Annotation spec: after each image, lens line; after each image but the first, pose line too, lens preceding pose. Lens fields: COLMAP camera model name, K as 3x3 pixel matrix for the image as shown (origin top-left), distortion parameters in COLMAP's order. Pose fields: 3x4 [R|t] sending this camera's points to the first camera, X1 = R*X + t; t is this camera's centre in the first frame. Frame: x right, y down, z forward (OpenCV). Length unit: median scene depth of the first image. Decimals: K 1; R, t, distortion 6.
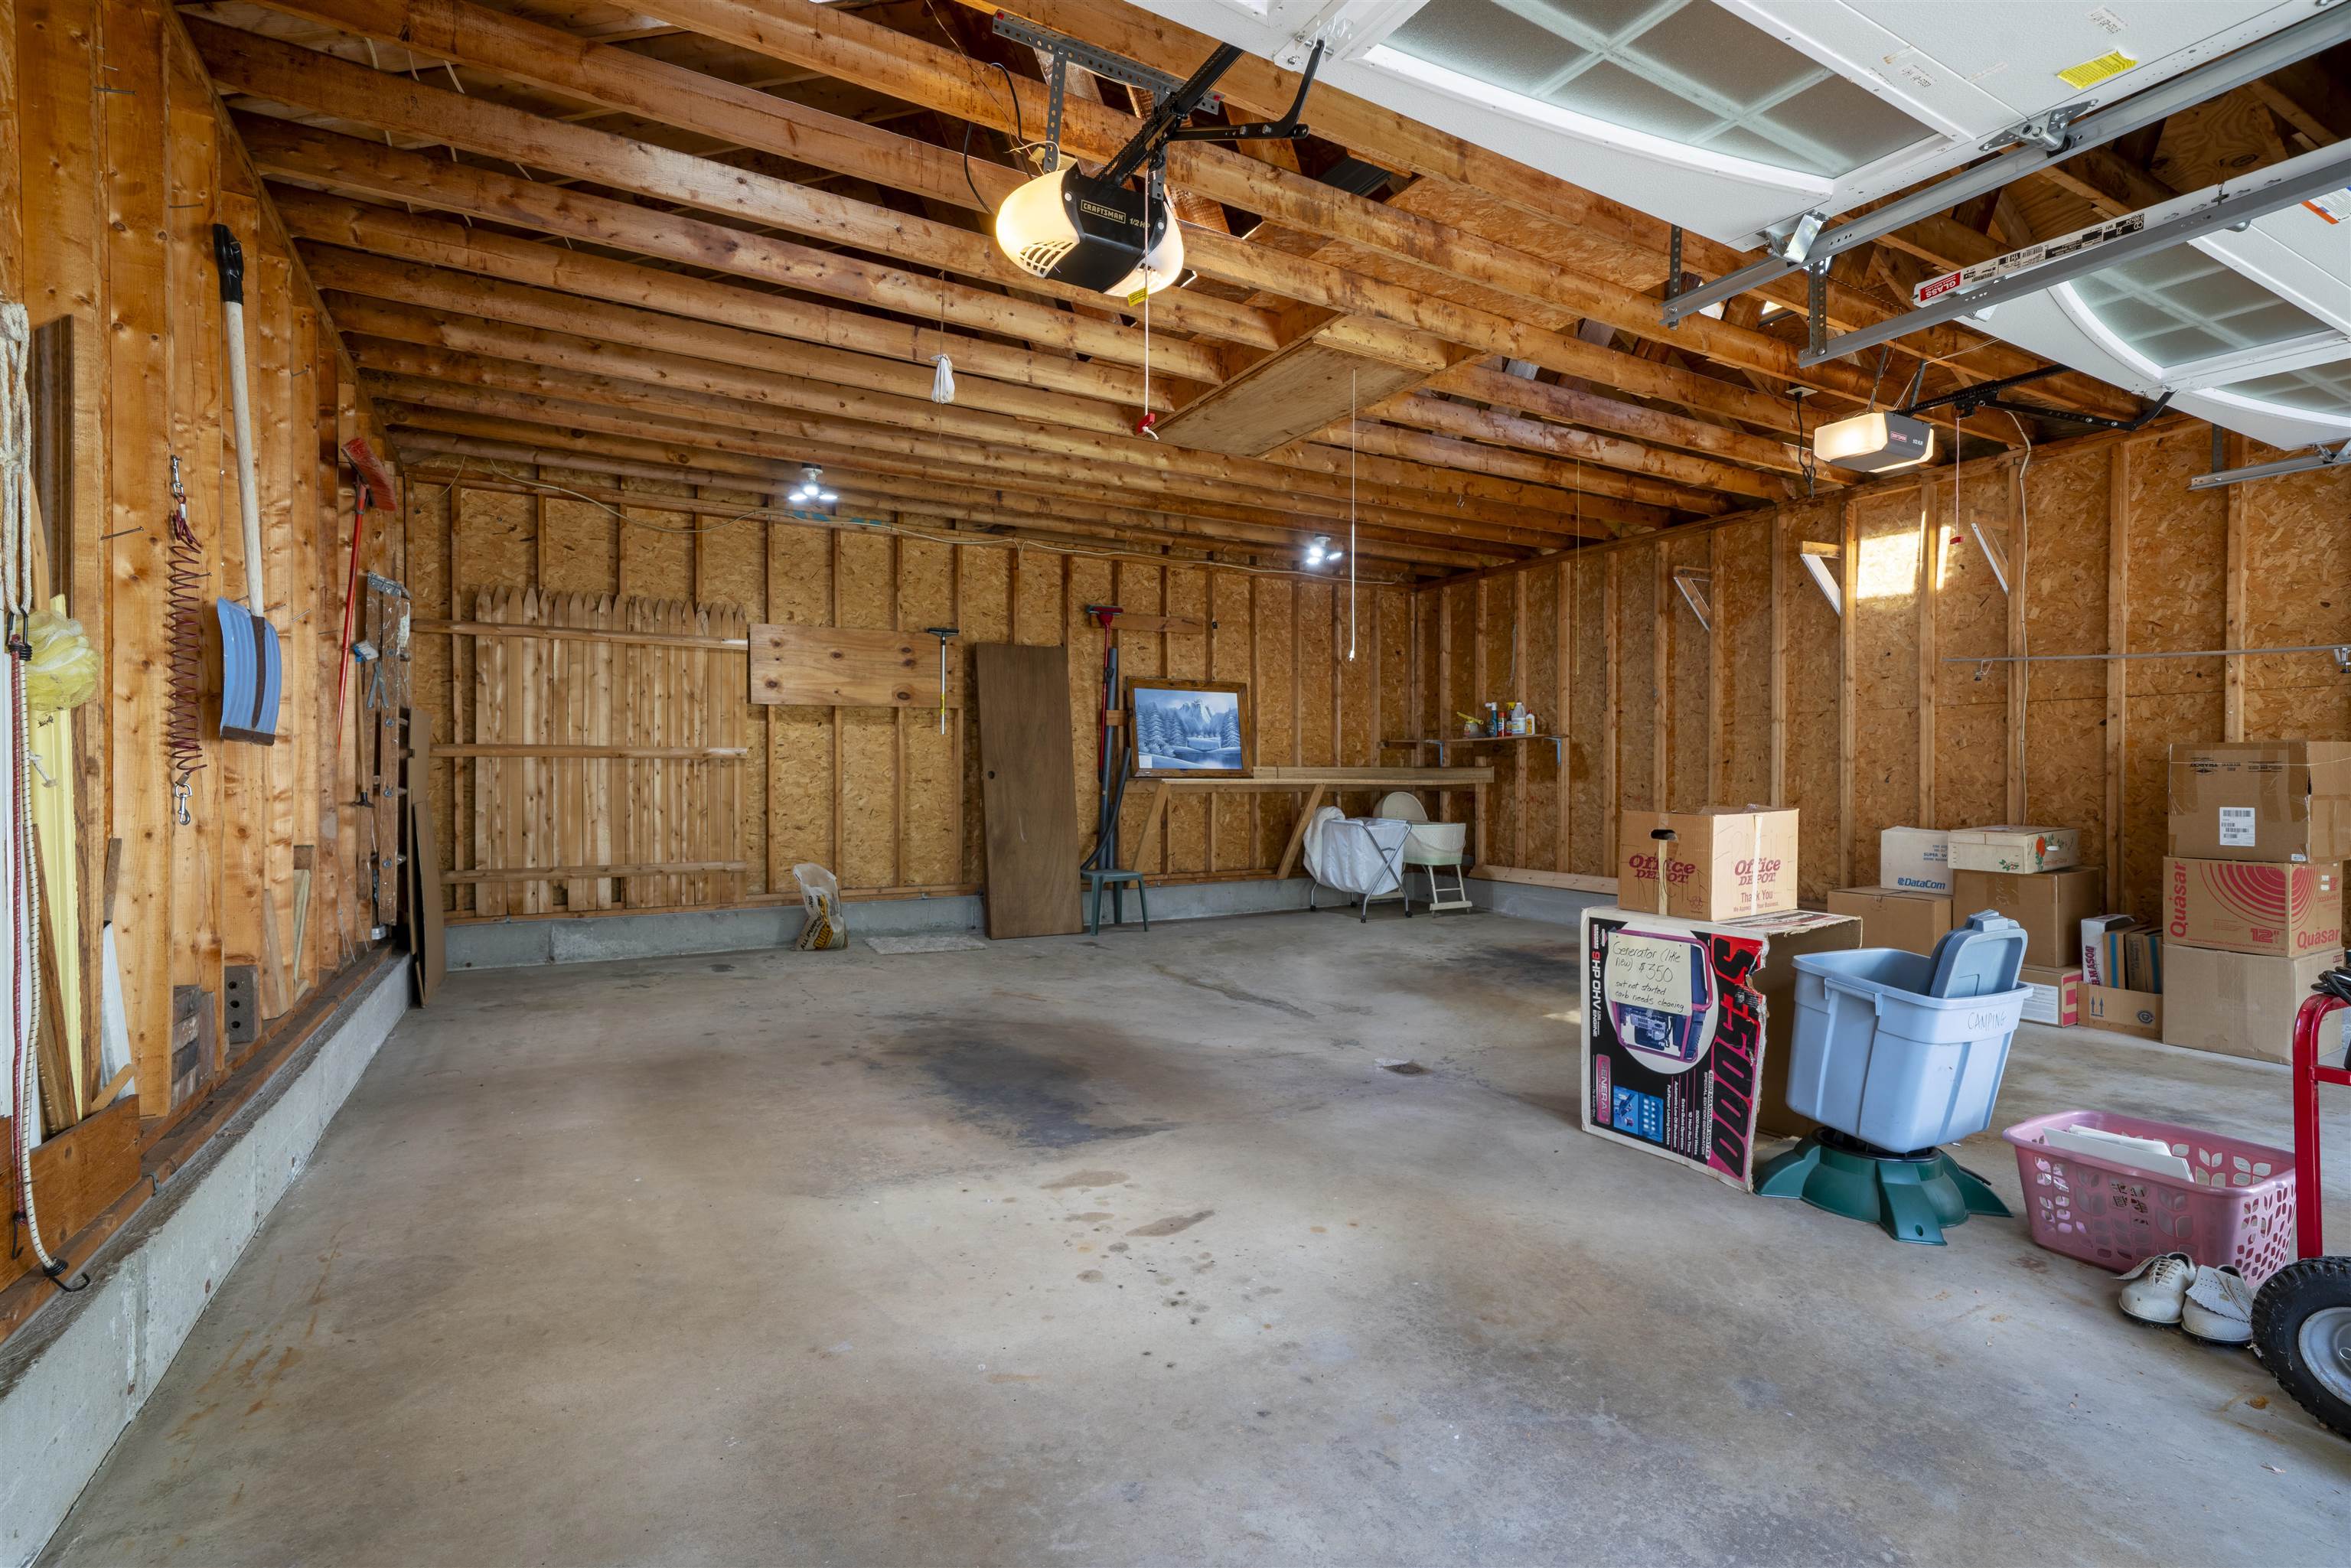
lens RADIAL K [[1104.2, 0, 1168.7], [0, 1104.2, 781.9], [0, 0, 1]] dist [0.003745, 0.001192]
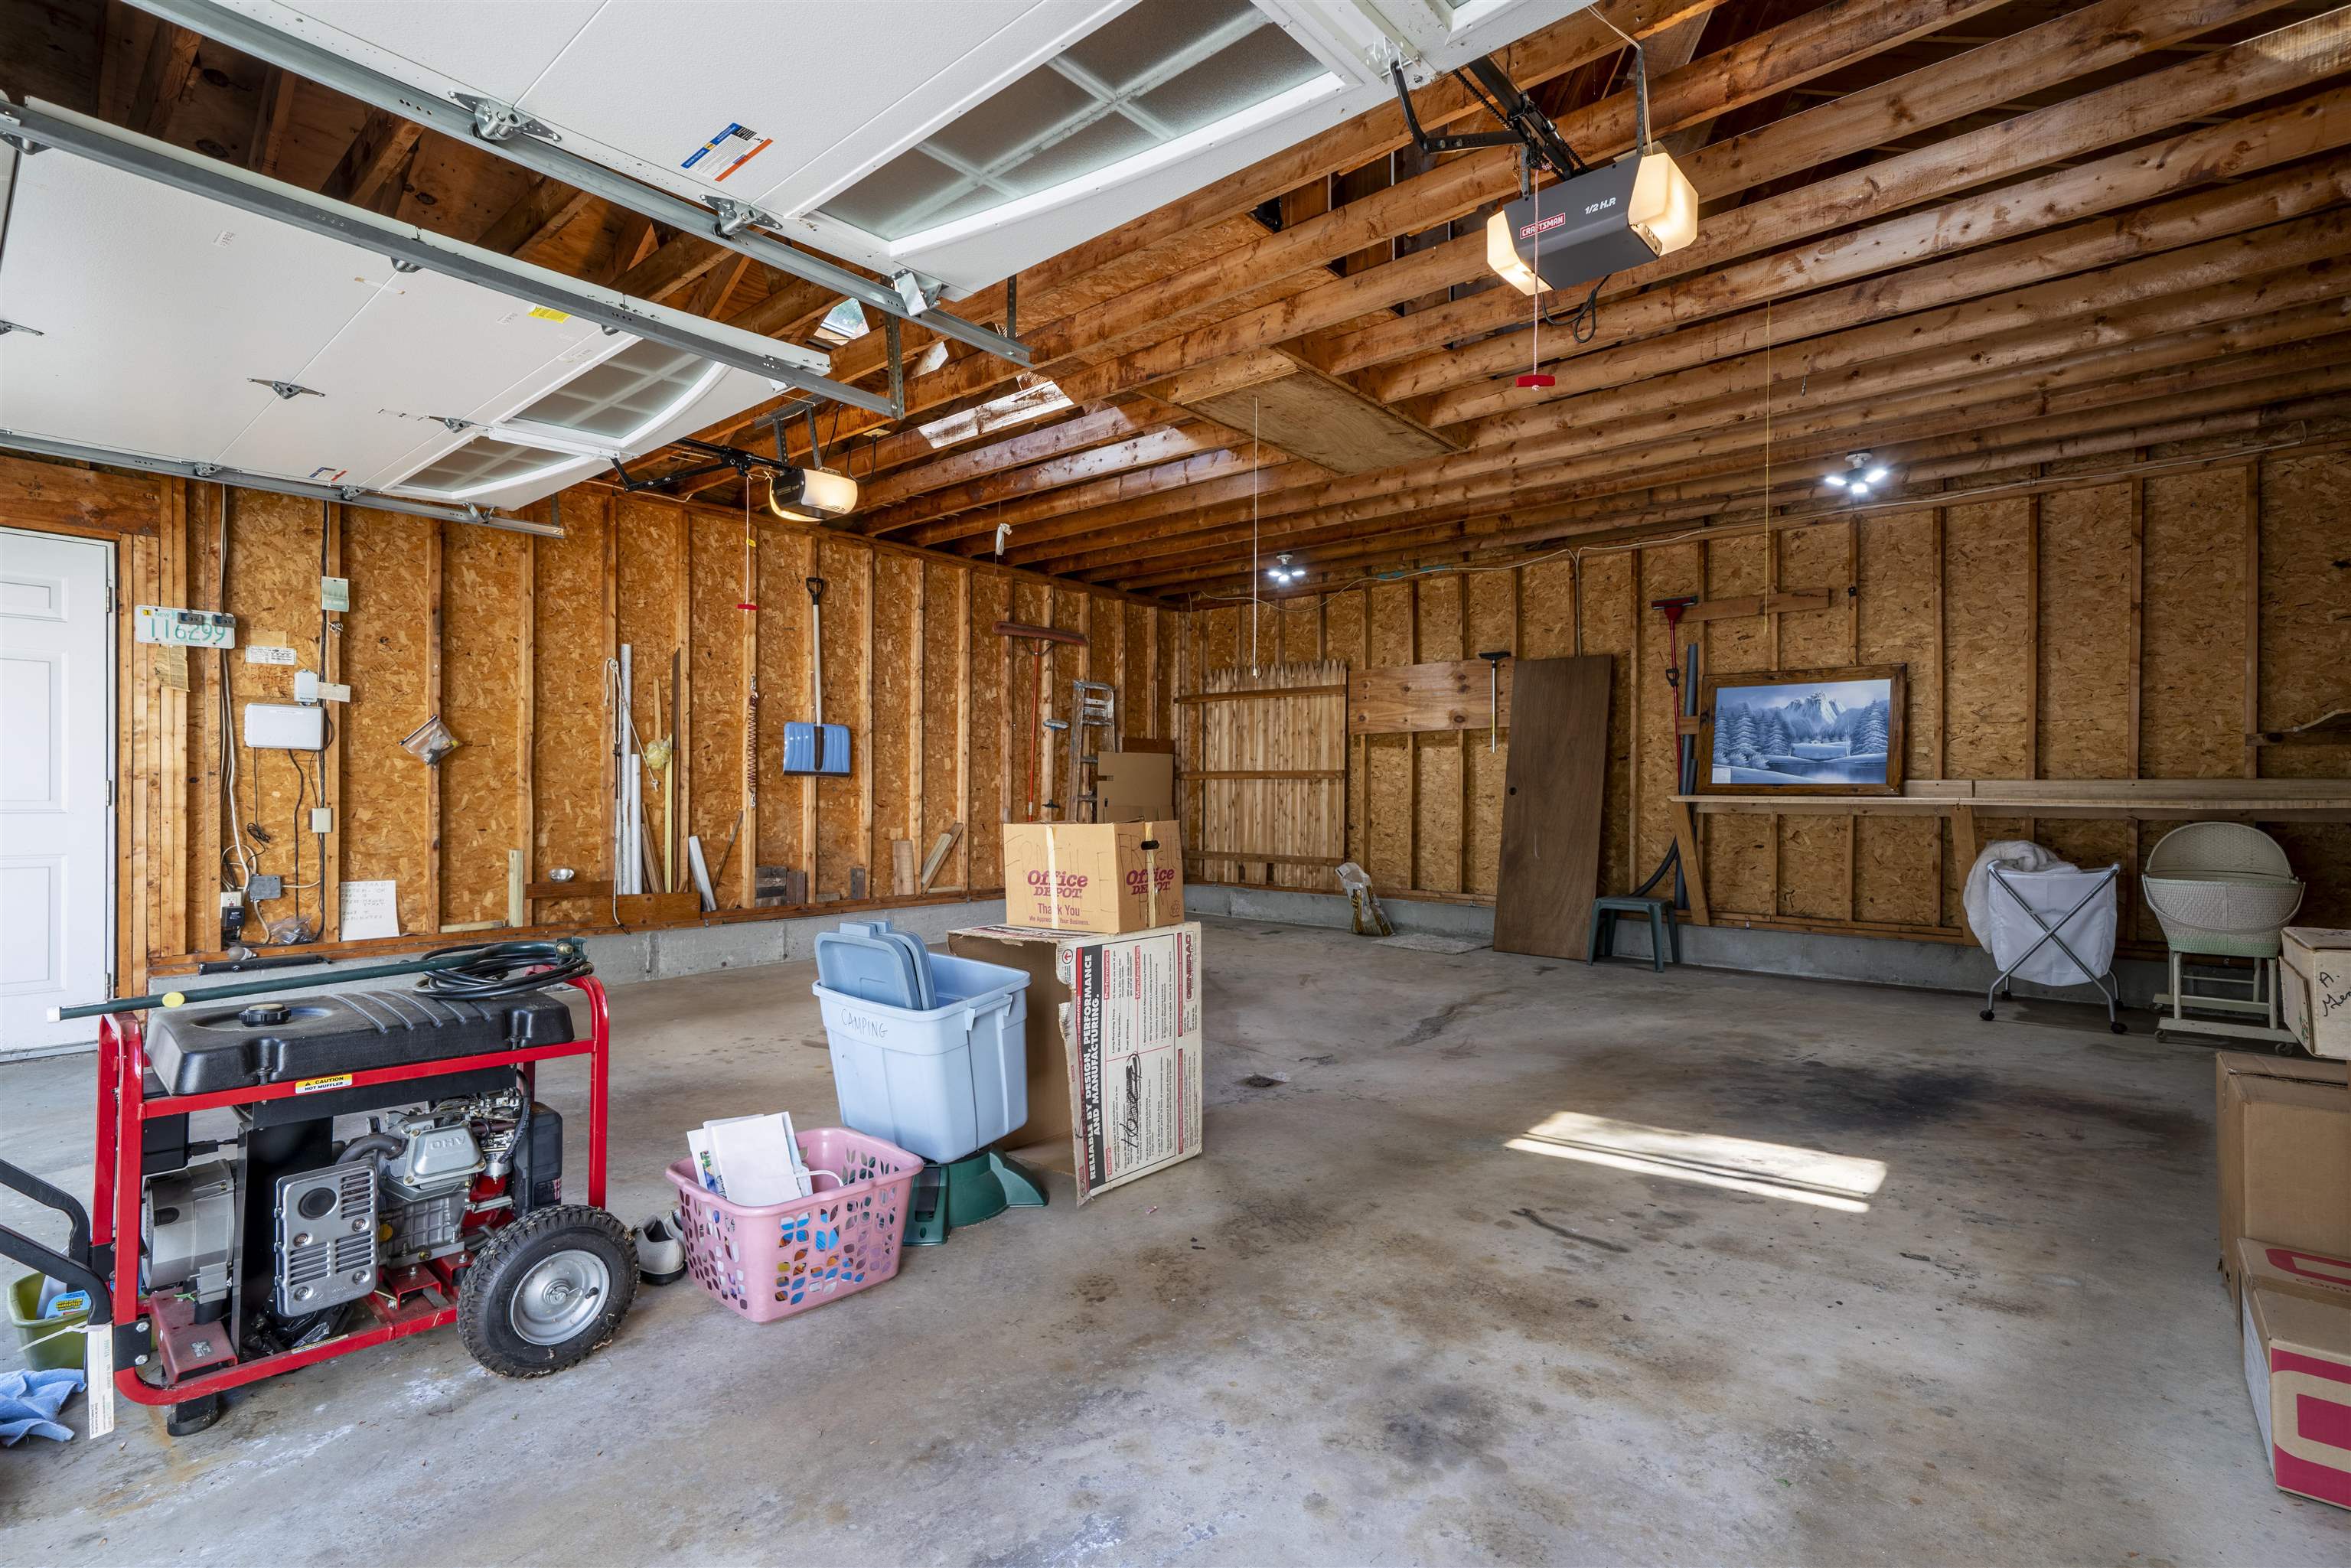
lens RADIAL K [[1104.2, 0, 1159.0], [0, 1104.2, 787.3], [0, 0, 1]] dist [0.003745, 0.001192]
pose [[0.313451, -0.004373, -0.949594, 0.638070], [-0.009088, 0.999930, -0.007605, 0.000854], [0.949561, 0.011014, 0.313390, 0.334786]]
